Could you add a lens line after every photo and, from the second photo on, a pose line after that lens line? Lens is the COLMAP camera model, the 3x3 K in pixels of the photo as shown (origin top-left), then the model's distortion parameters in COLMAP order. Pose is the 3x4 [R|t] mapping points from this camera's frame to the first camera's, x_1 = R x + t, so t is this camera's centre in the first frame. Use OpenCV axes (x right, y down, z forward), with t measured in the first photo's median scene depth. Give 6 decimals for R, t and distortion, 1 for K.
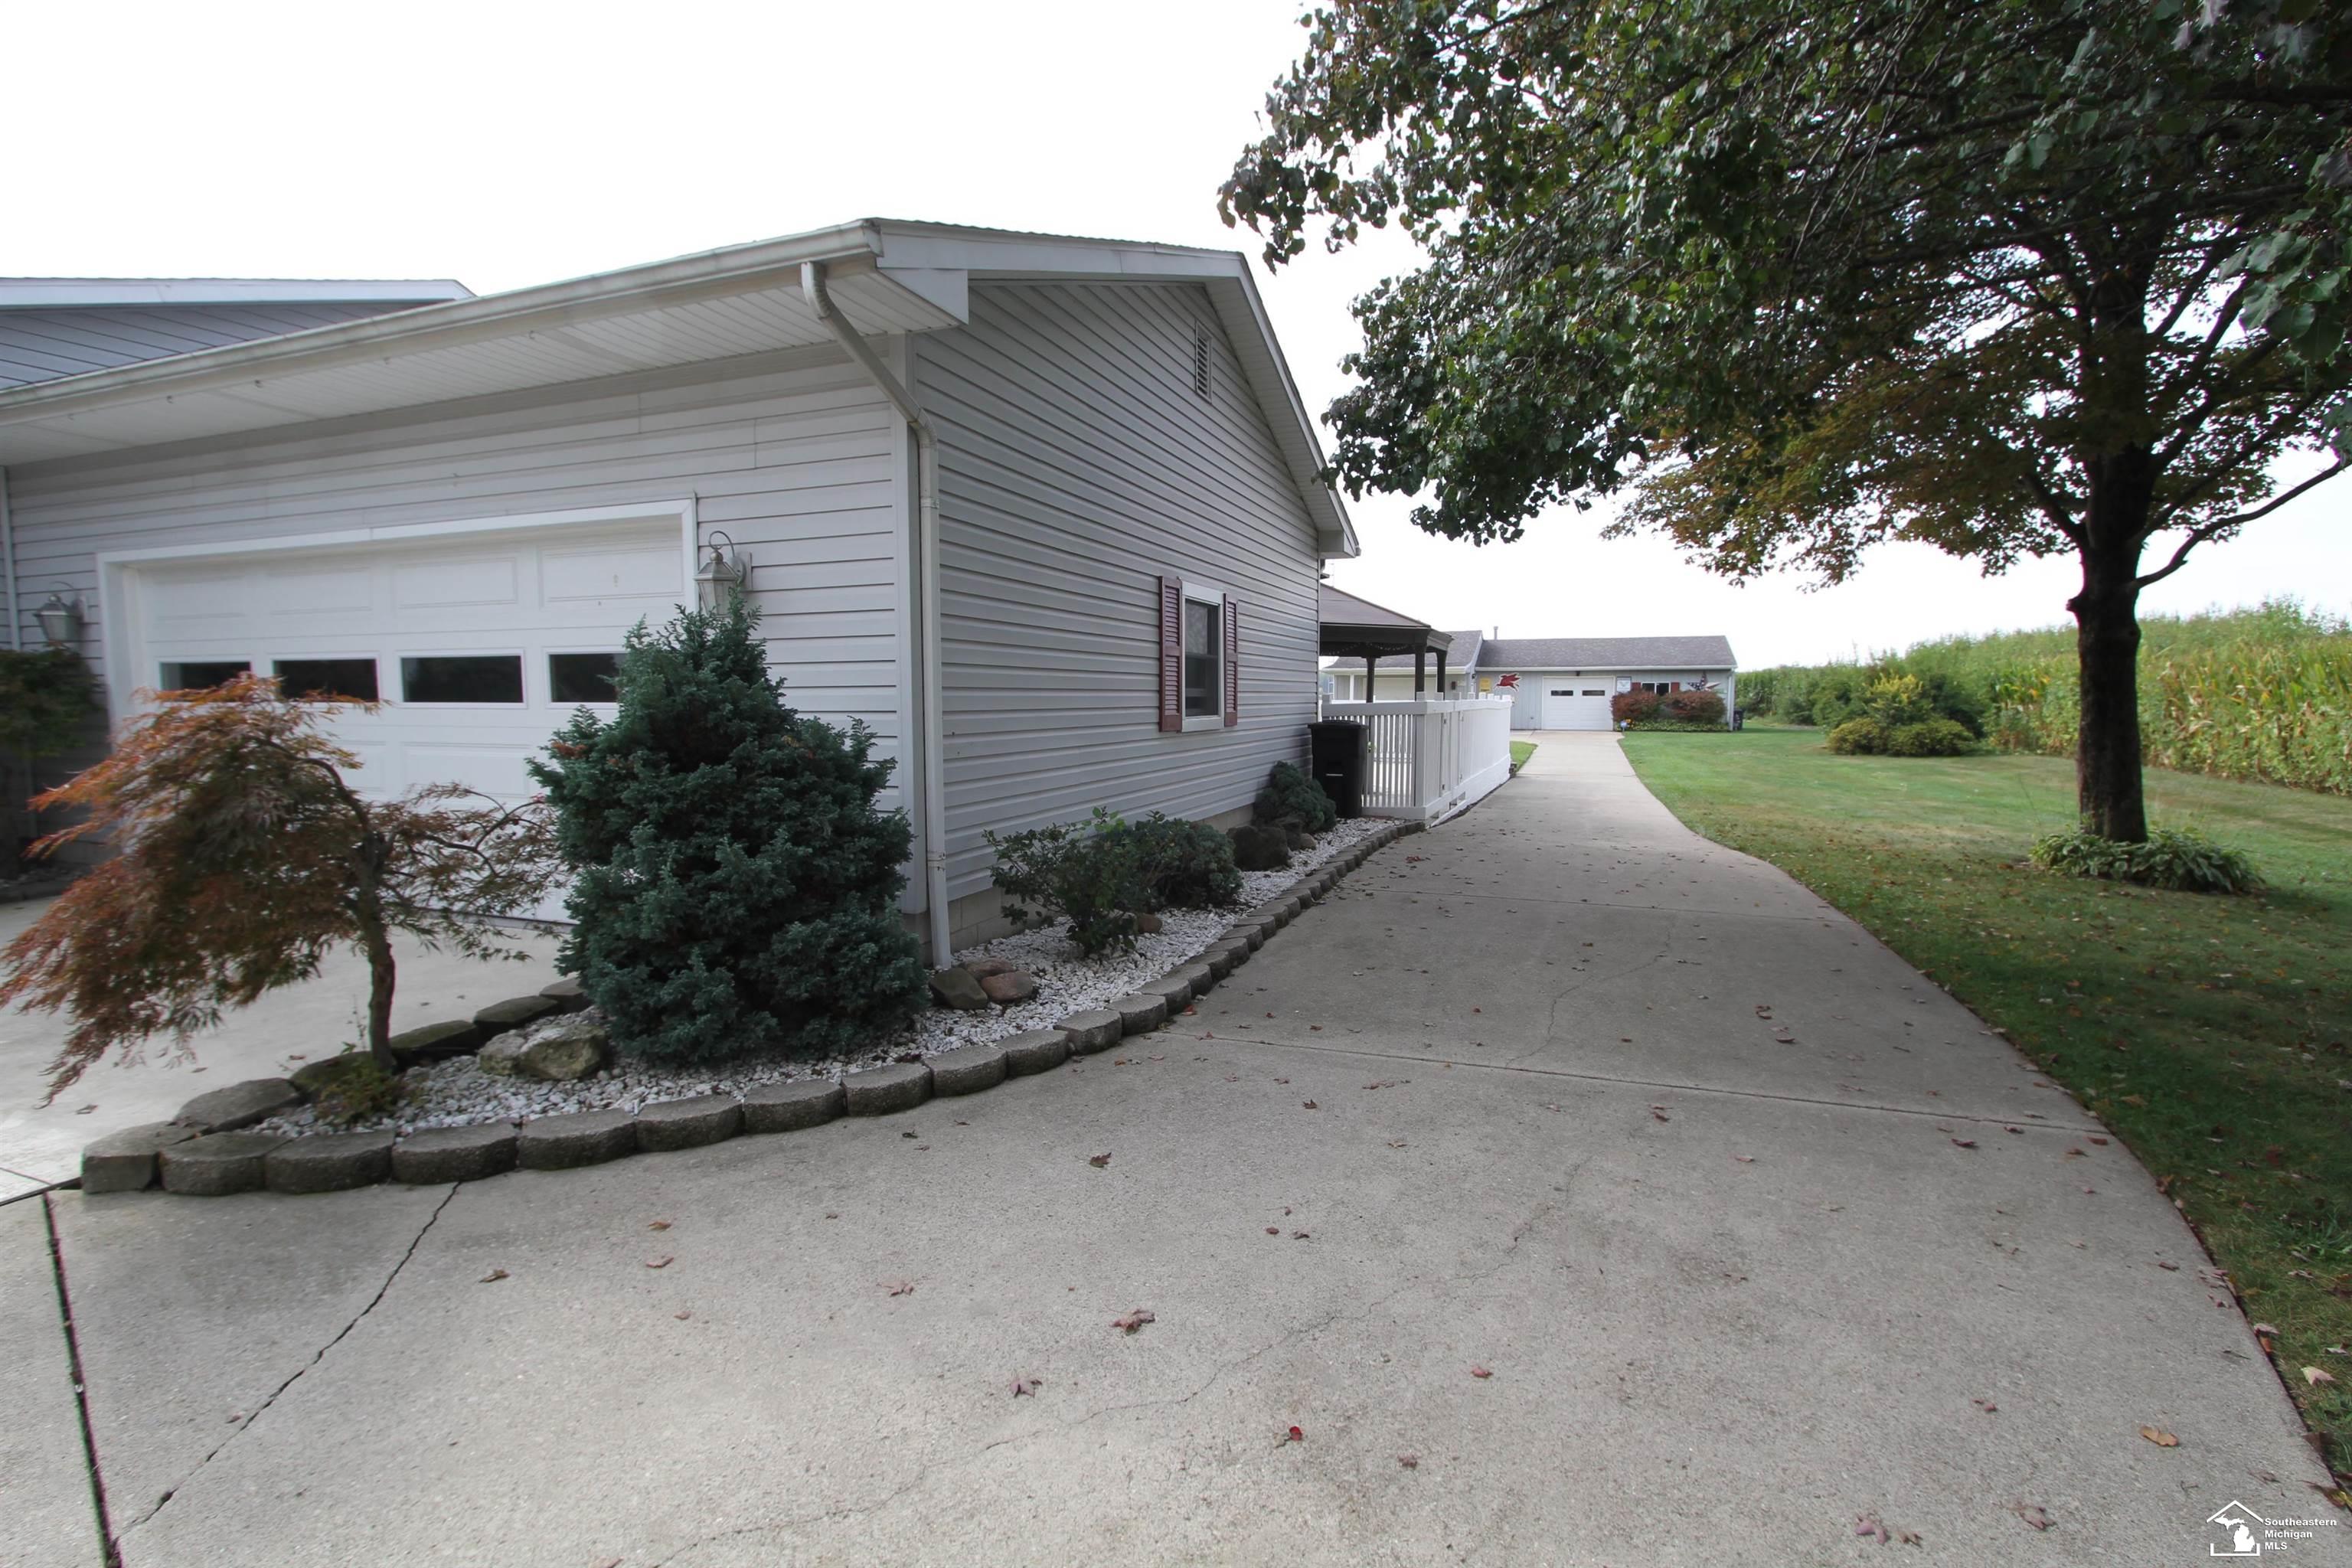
lens RADIAL K [[1090.8, 0, 1161.4], [0, 1090.8, 787.8], [0, 0, 1]] dist [-0.014920, 0.001440]
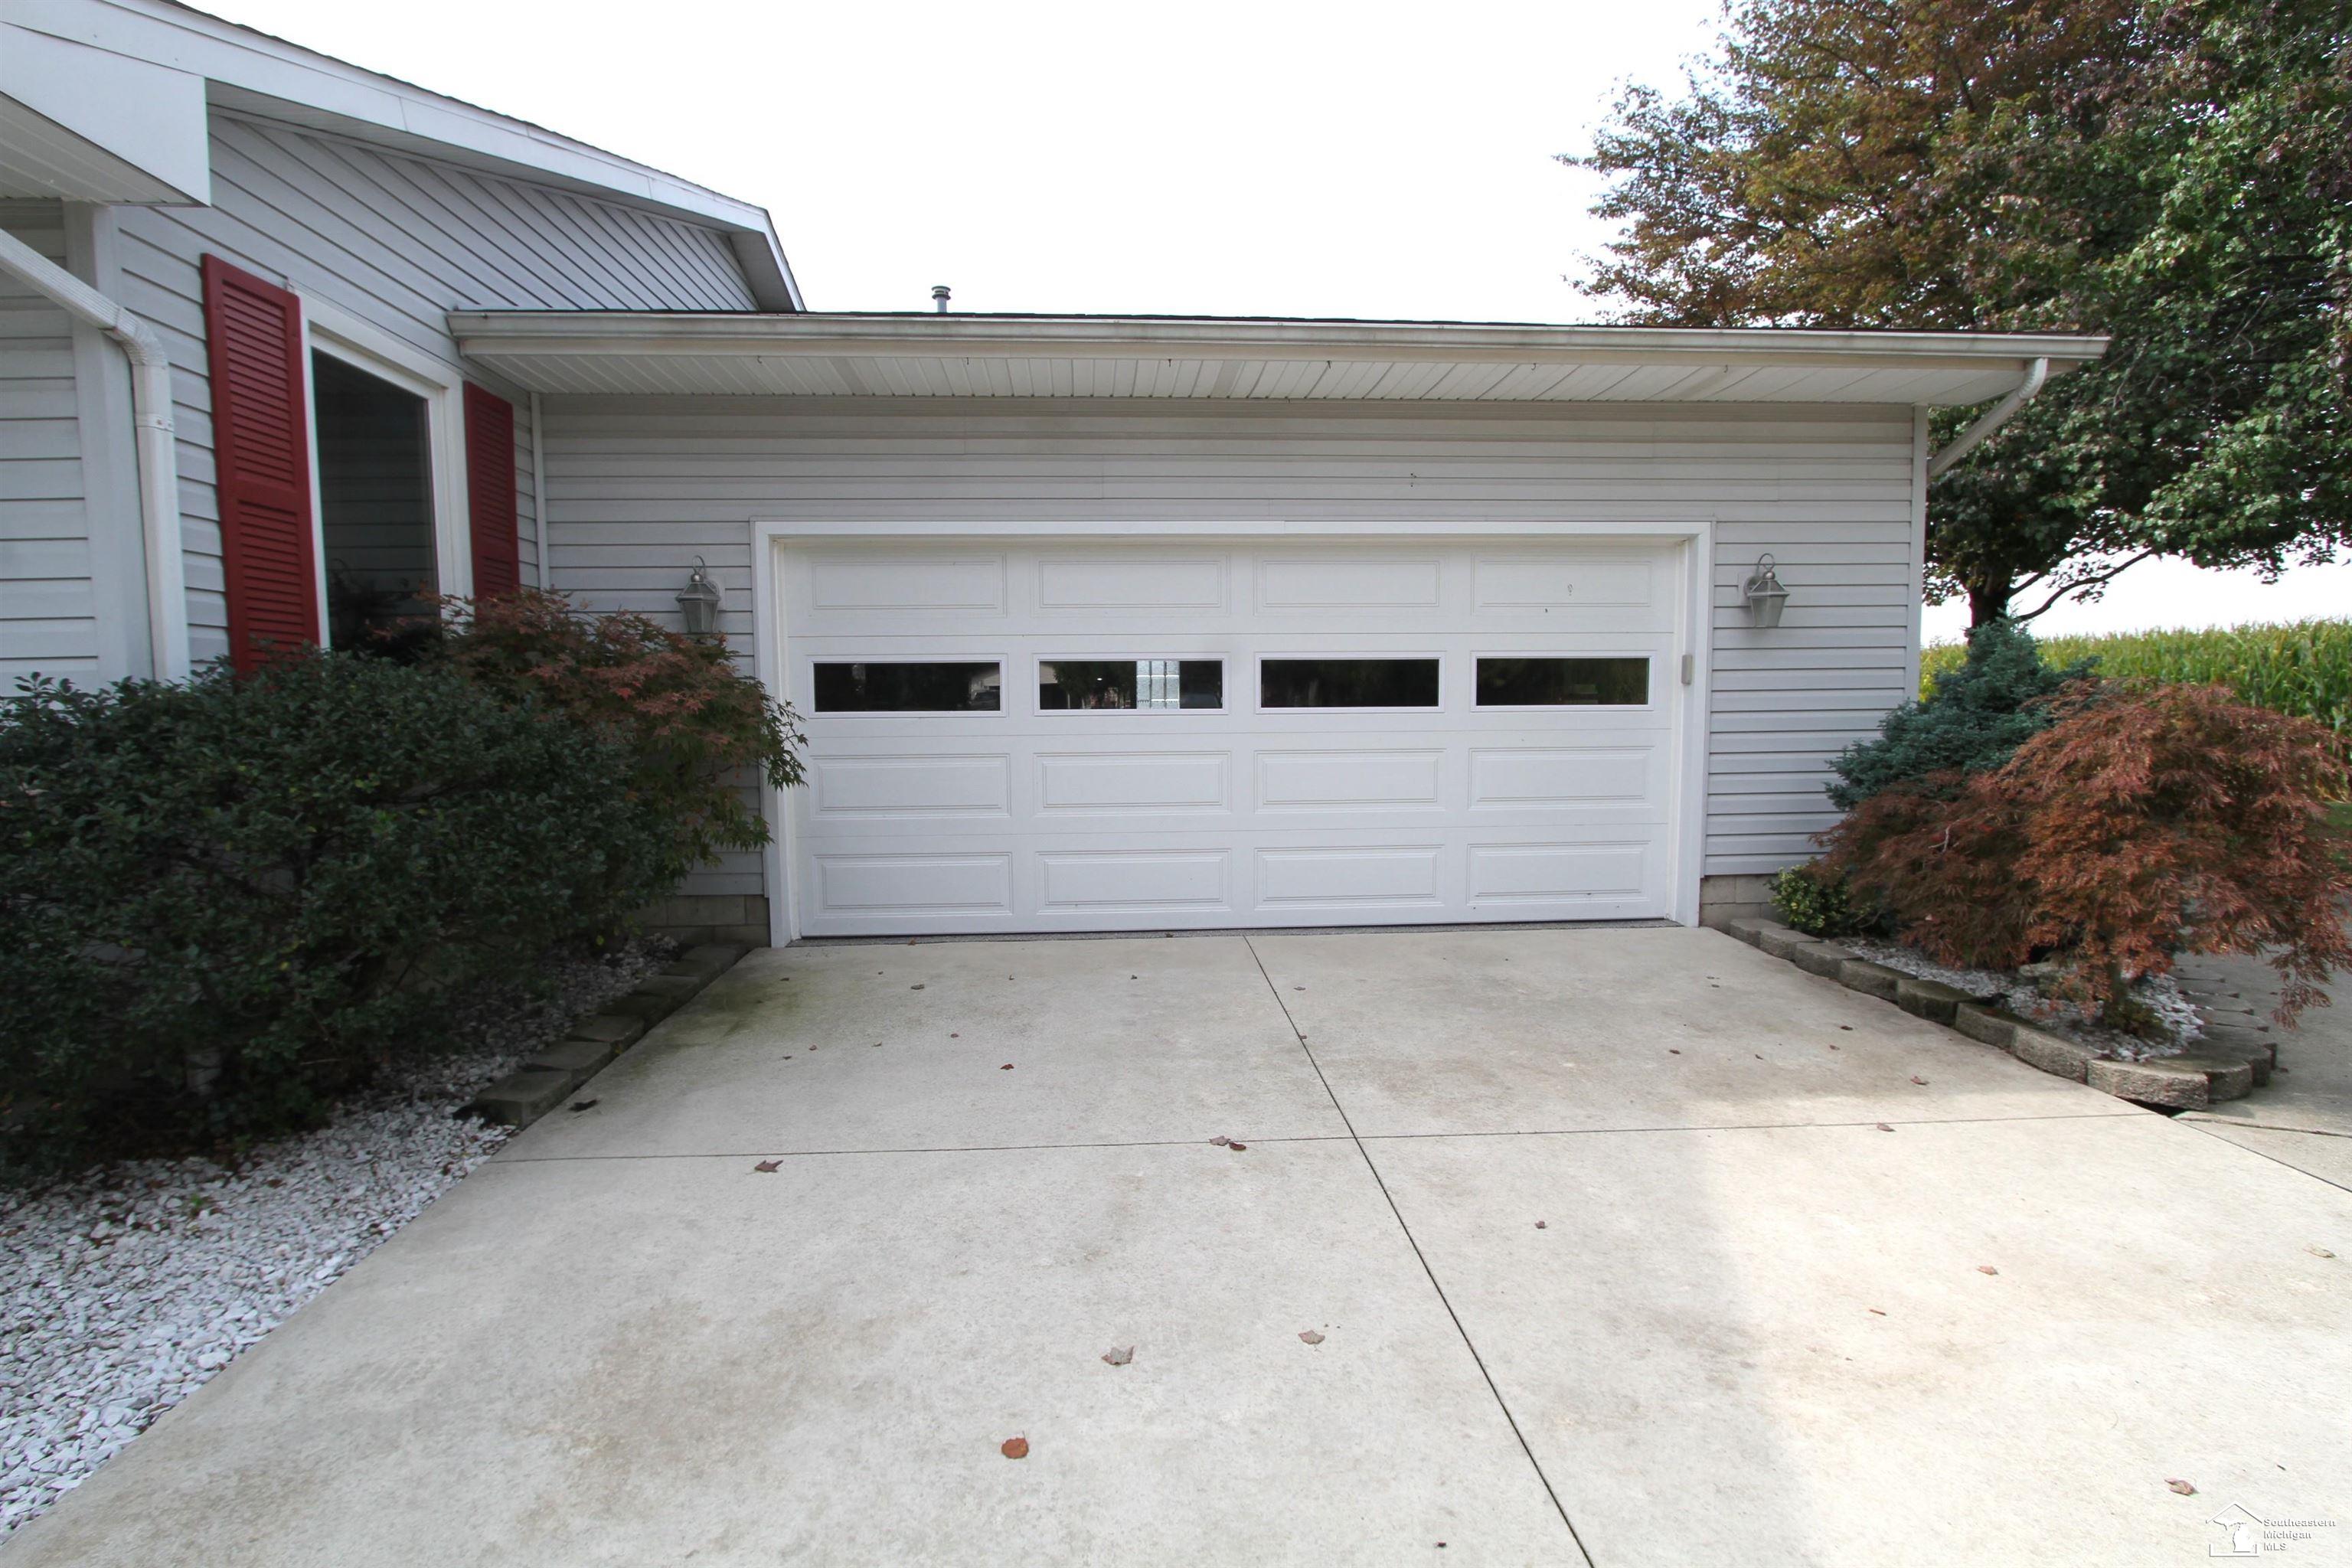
lens RADIAL K [[1086.2, 0, 1164.1], [0, 1086.2, 788.9], [0, 0, 1]] dist [-0.010449, 0.000568]
pose [[0.907191, -0.042475, 0.418570, -0.241736], [0.044655, 0.998992, 0.004592, -0.003459], [-0.418343, 0.014525, 0.908173, 0.037880]]
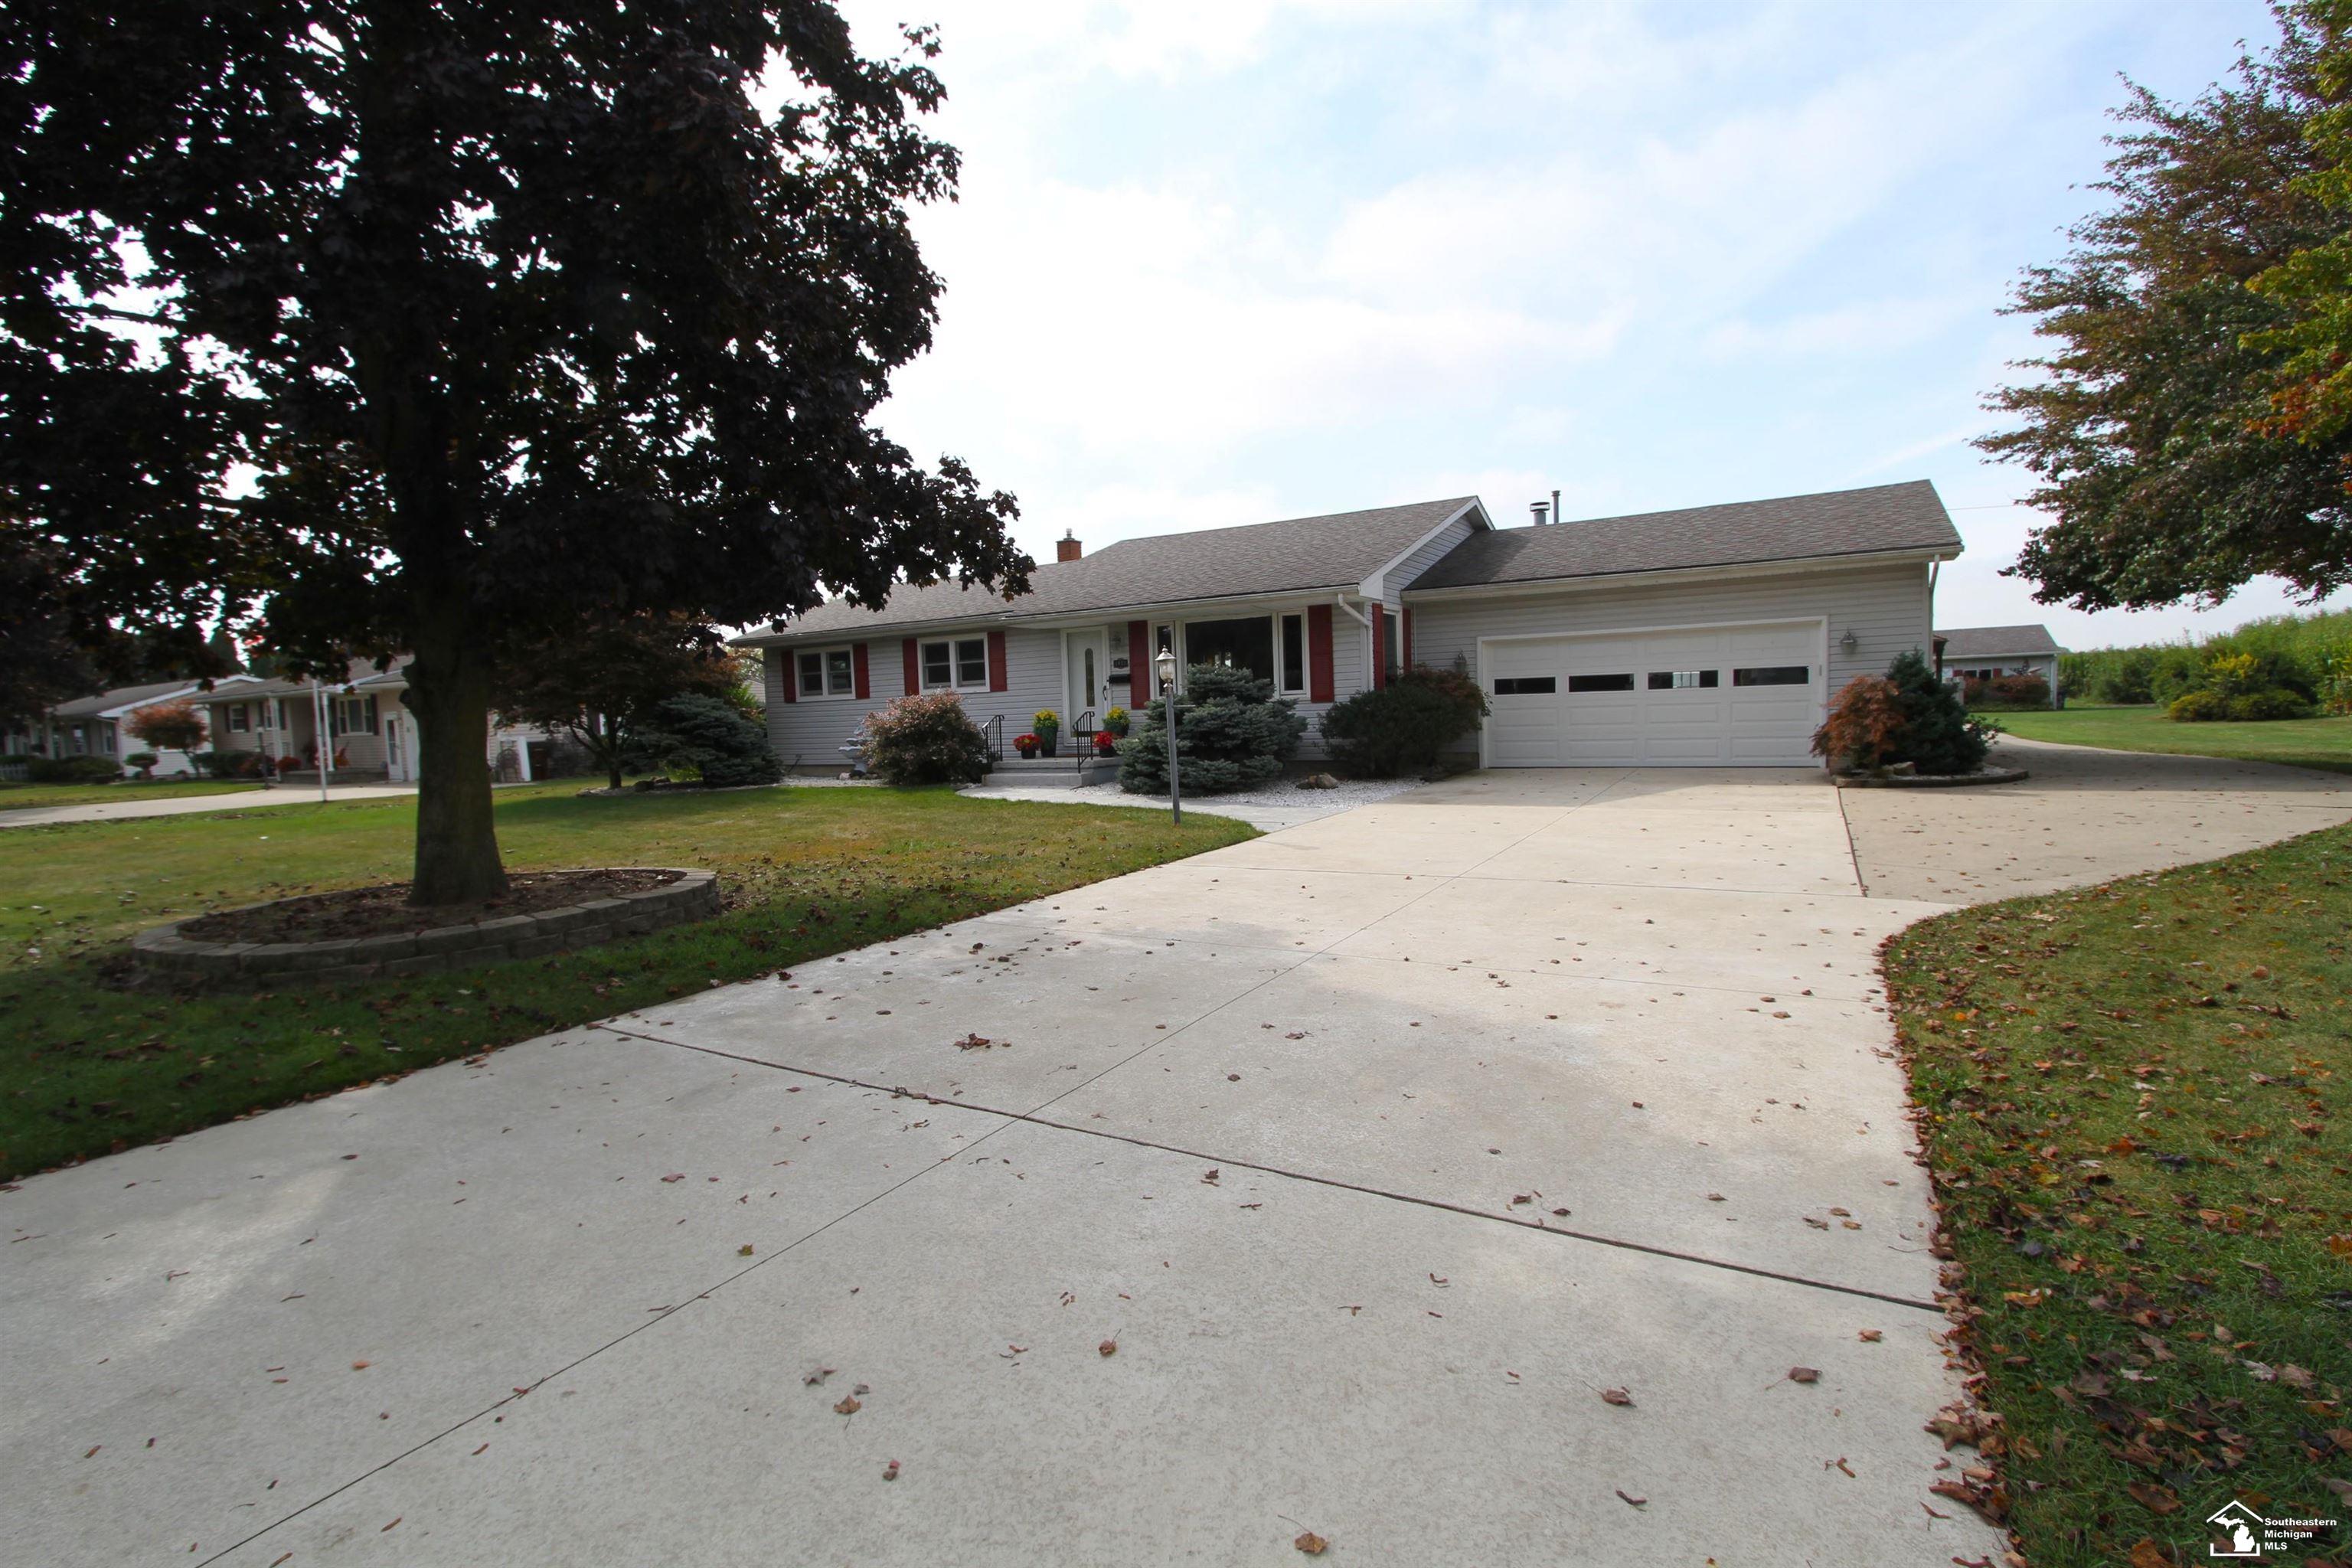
lens RADIAL K [[1086.2, 0, 1173.4], [0, 1086.2, 794.1], [0, 0, 1]] dist [-0.010449, 0.000568]
pose [[0.985928, -0.020593, -0.165899, -0.293457], [0.019859, 0.999784, -0.006083, 0.035842], [0.165988, 0.002703, 0.986124, -0.382189]]
